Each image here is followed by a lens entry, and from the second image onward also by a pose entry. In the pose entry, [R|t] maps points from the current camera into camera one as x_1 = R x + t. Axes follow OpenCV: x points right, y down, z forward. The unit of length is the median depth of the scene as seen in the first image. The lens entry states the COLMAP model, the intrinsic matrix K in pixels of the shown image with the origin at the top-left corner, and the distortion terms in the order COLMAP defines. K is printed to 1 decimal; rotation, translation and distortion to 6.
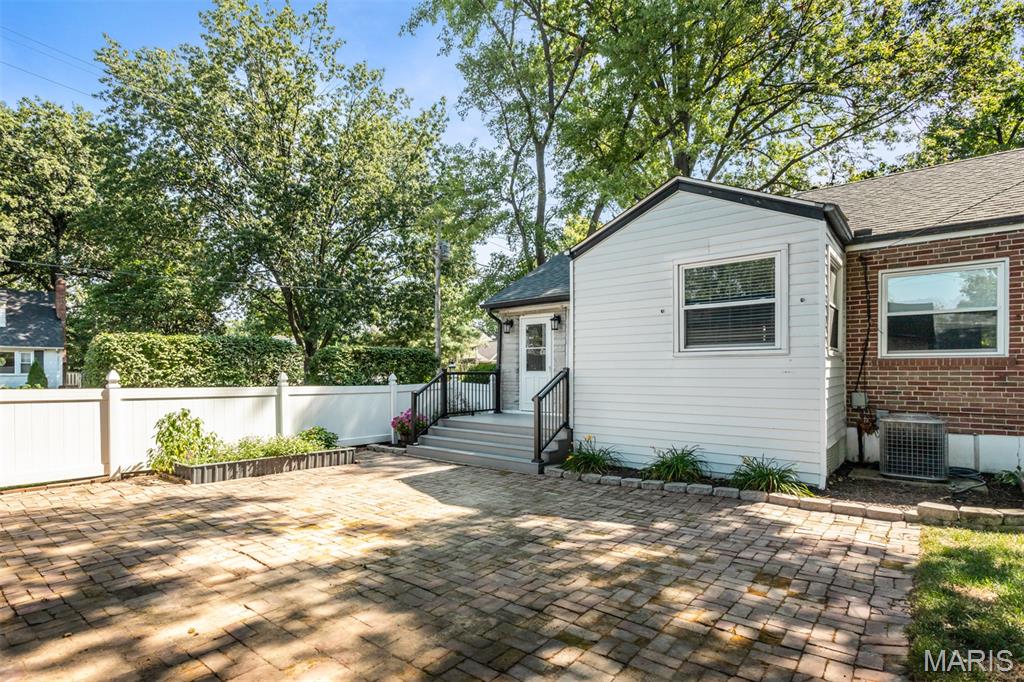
lens RADIAL K [[509.4, 0, 488.3], [0, 509.4, 346.7], [0, 0, 1]] dist [-0.002416, 0.005241]
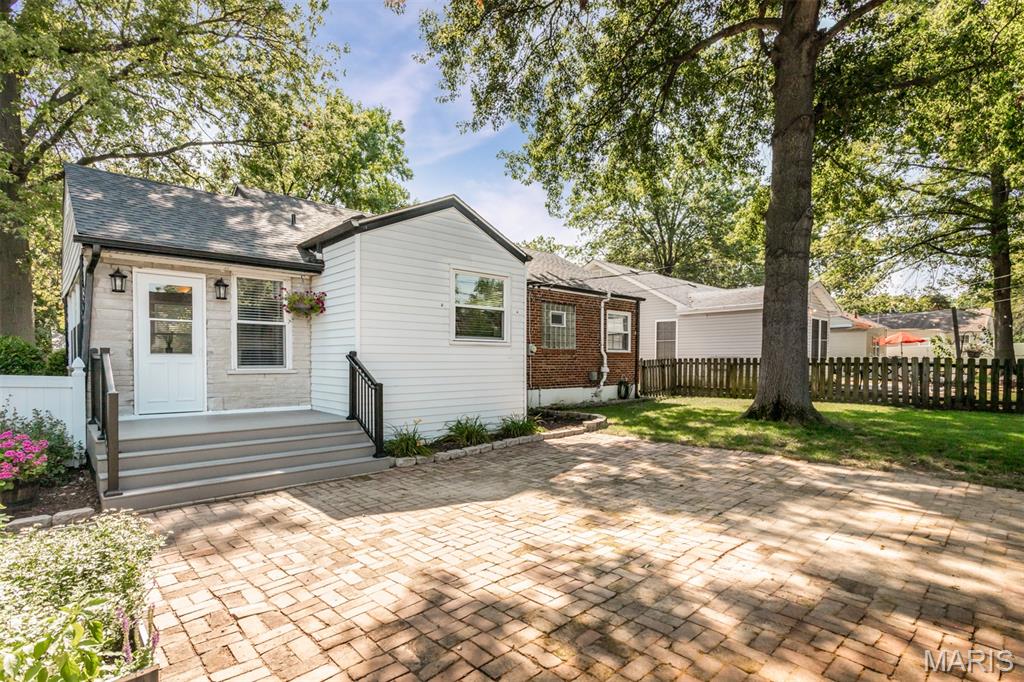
lens RADIAL K [[509.4, 0, 503.7], [0, 509.4, 347.5], [0, 0, 1]] dist [-0.002416, 0.005241]
pose [[0.112532, 0.026839, 0.993286, -0.702008], [-0.054788, 0.998282, -0.020767, 0.038764], [-0.992136, -0.052084, 0.113809, 0.636171]]
